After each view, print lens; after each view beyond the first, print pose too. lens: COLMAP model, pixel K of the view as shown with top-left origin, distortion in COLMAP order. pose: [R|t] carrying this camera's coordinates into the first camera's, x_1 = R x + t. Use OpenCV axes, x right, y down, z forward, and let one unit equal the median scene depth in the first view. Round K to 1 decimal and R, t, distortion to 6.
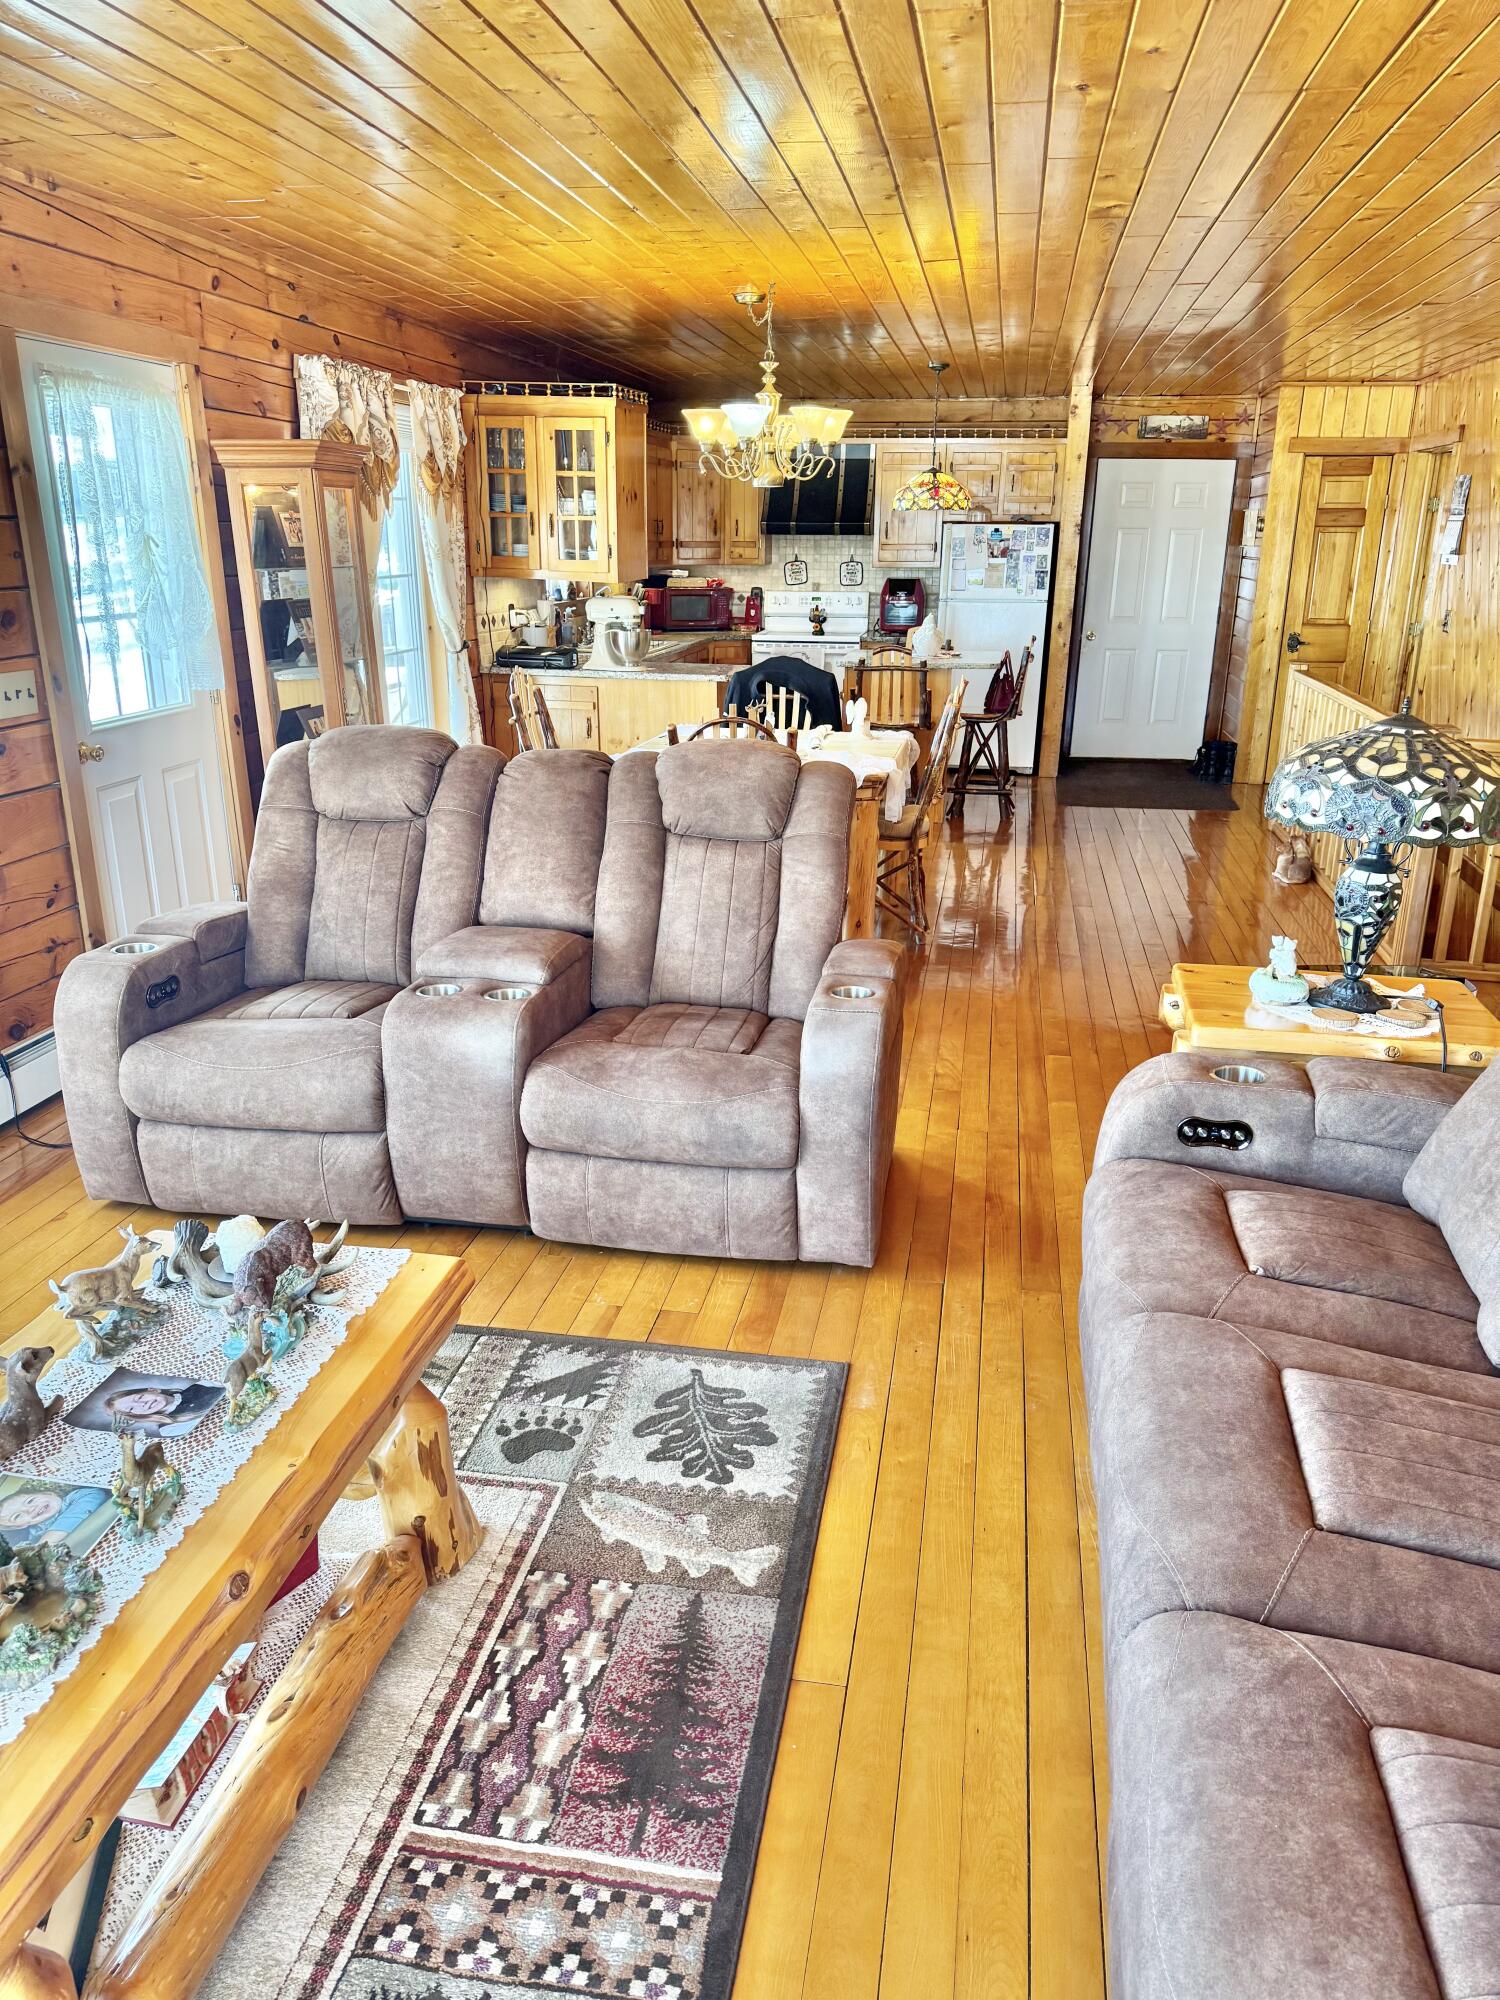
lens RADIAL K [[1395.9, 0, 747.2], [0, 1395.9, 1010.2], [0, 0, 1]] dist [0.134551, -0.250626]
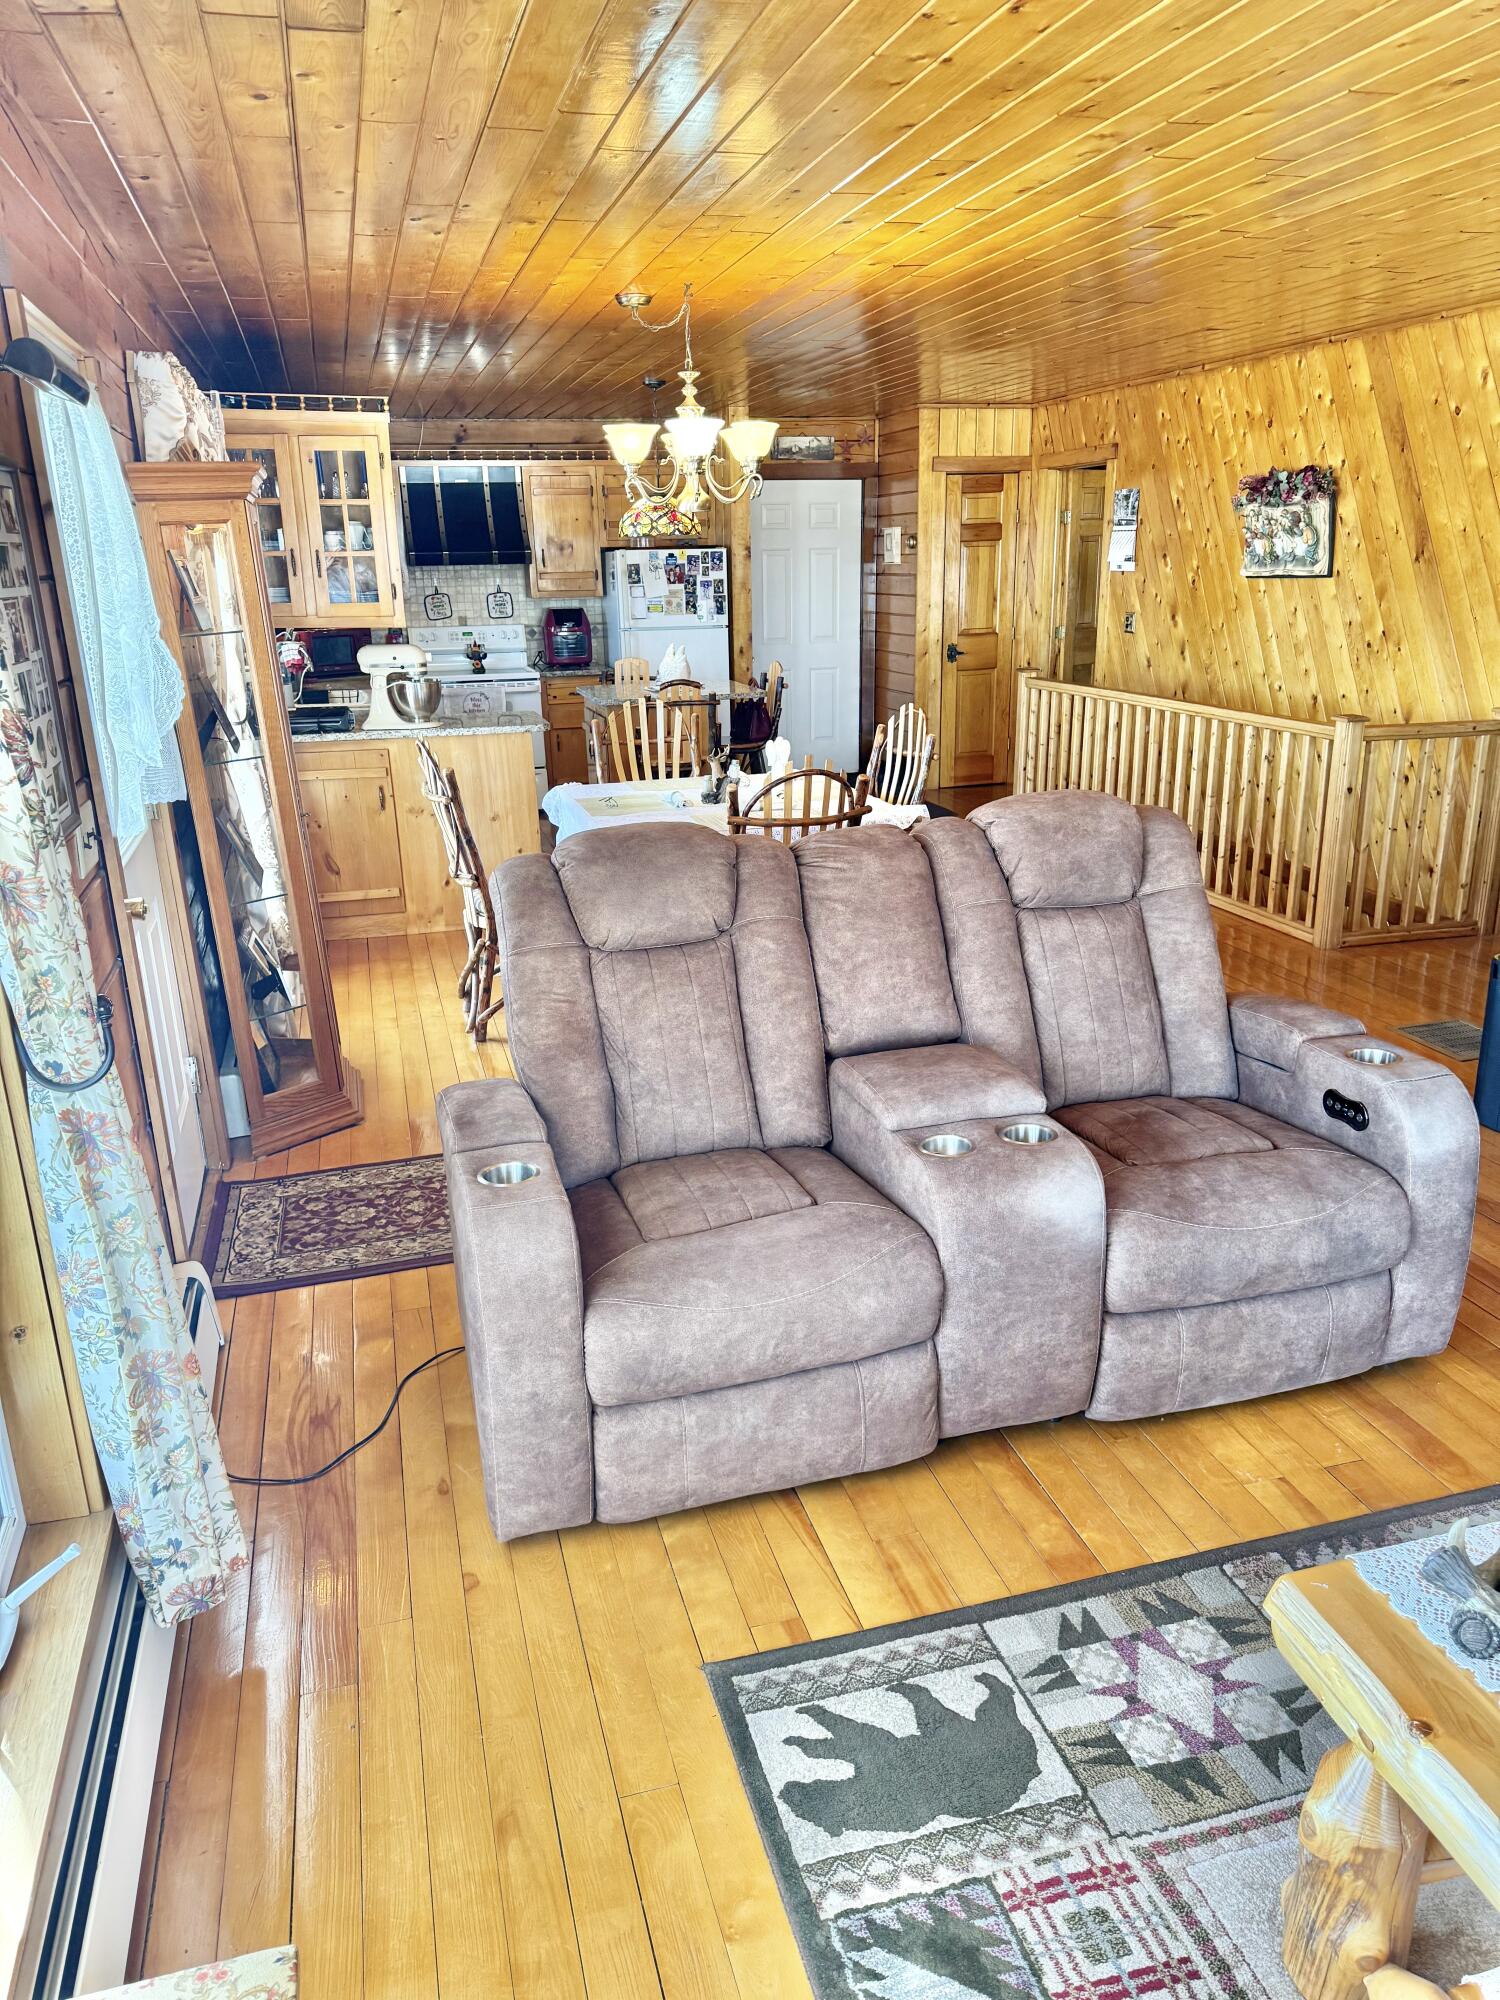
lens RADIAL K [[1395.9, 0, 747.2], [0, 1395.9, 1010.2], [0, 0, 1]] dist [0.134551, -0.250626]
pose [[0.901464, -0.163574, 0.400758, -0.561241], [0.169896, 0.985259, 0.019981, -0.111518], [-0.398119, 0.050075, 0.915966, 0.287160]]
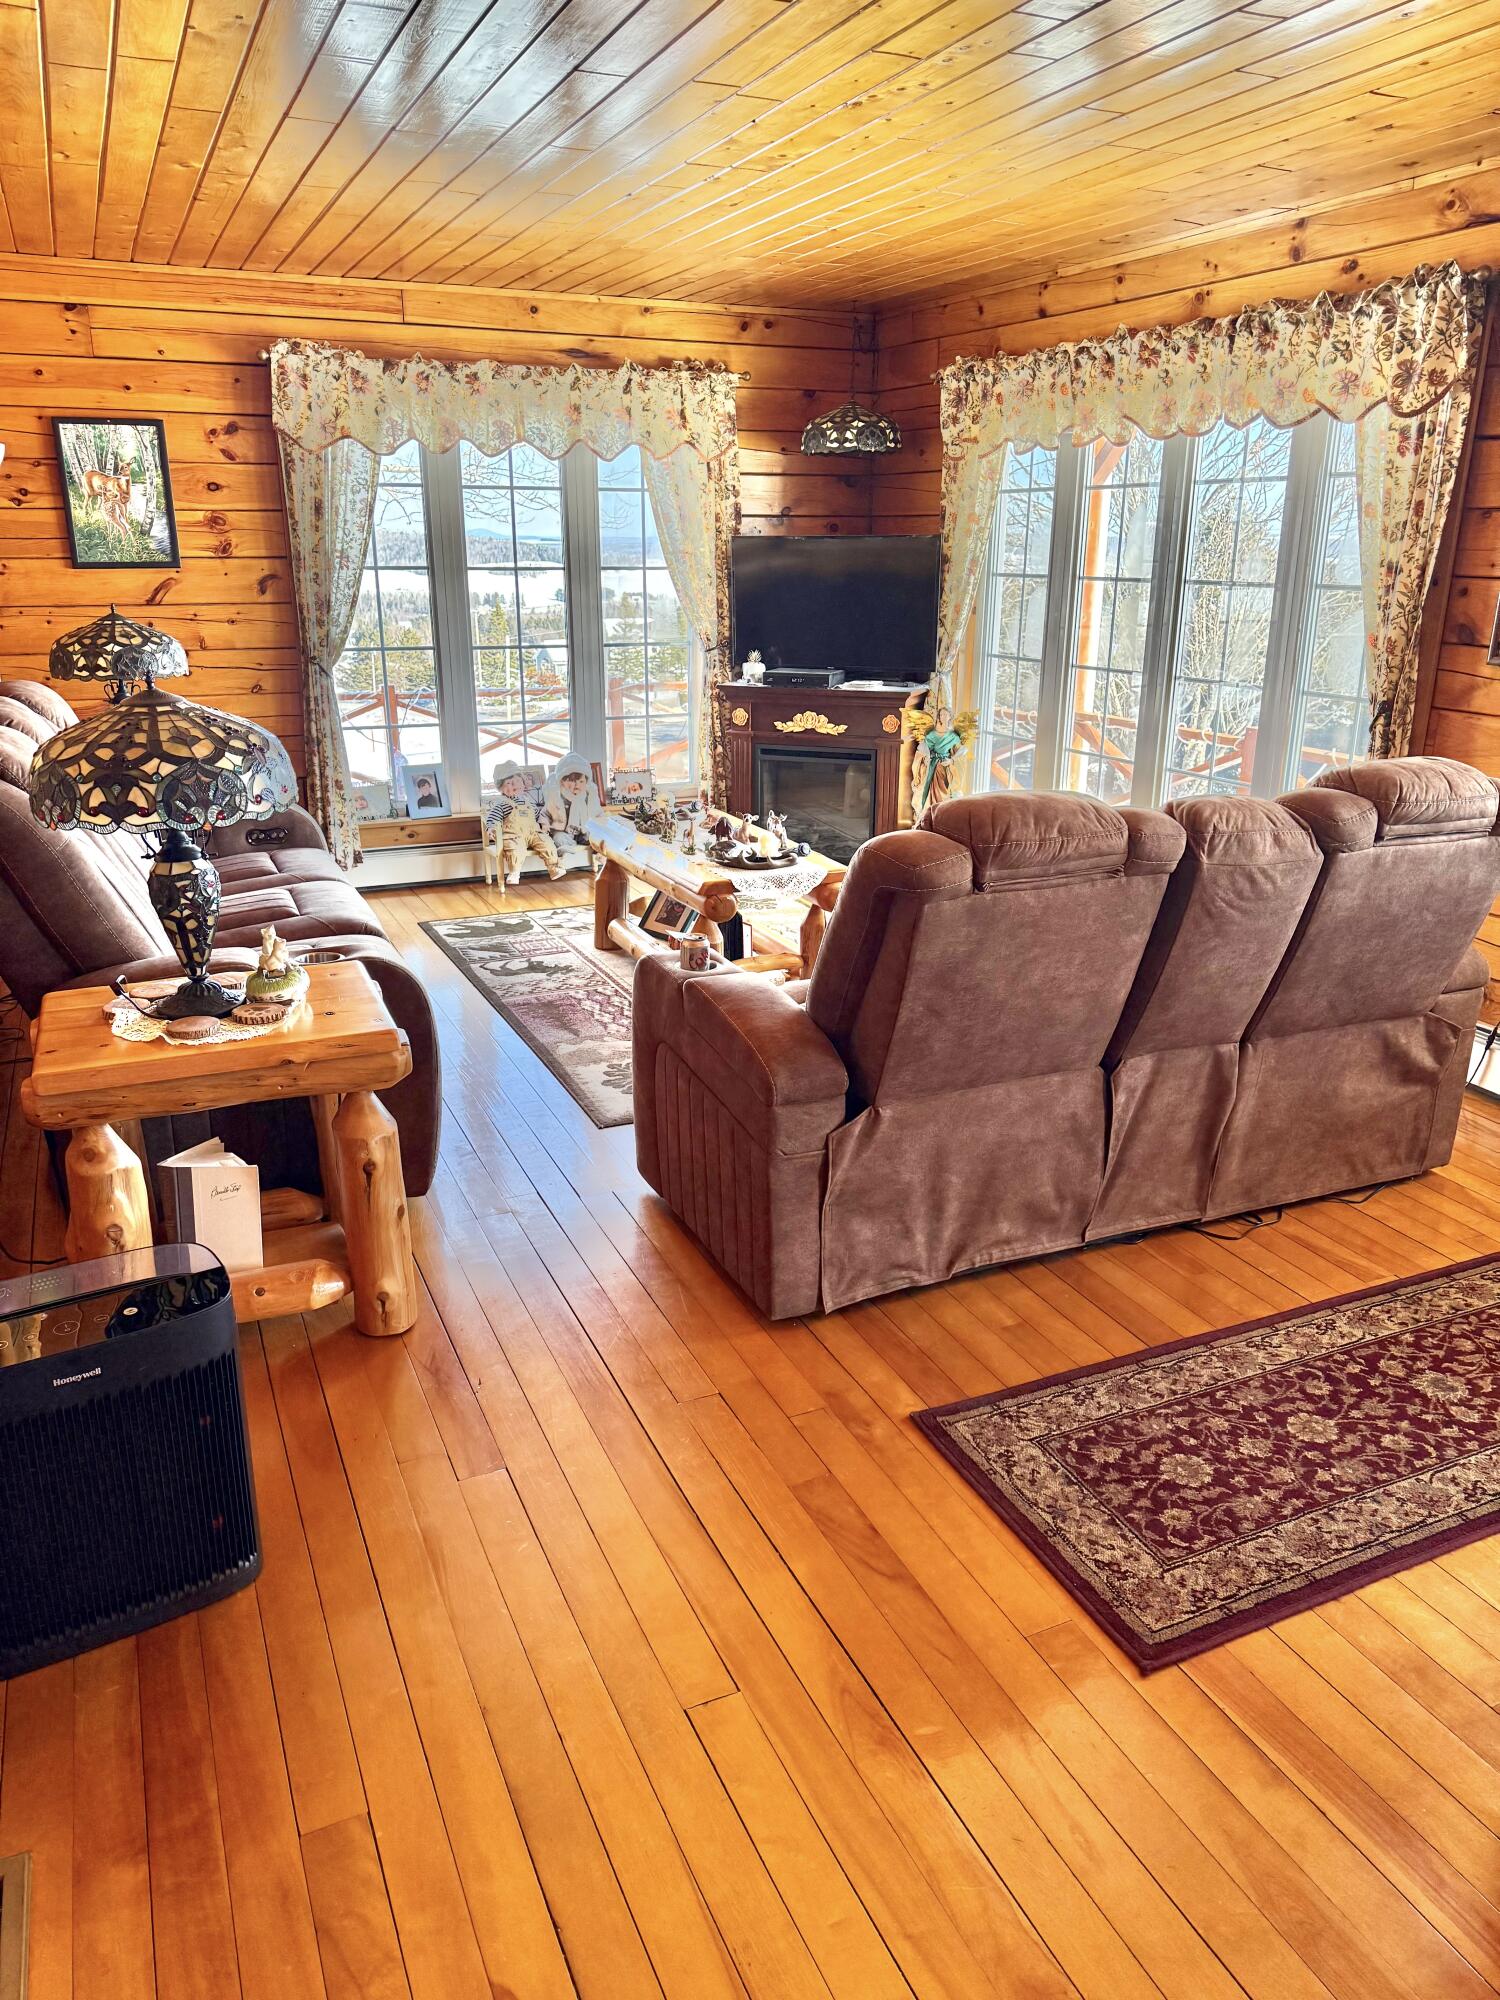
lens RADIAL K [[1413.1, 0, 746.6], [0, 1413.1, 1001.5], [0, 0, 1]] dist [0.083360, -0.121929]
pose [[-0.827694, 0.171448, -0.534349, 0.519312], [-0.189019, 0.811376, 0.553119, -0.495503], [0.528389, 0.558815, -0.639164, 1.468481]]
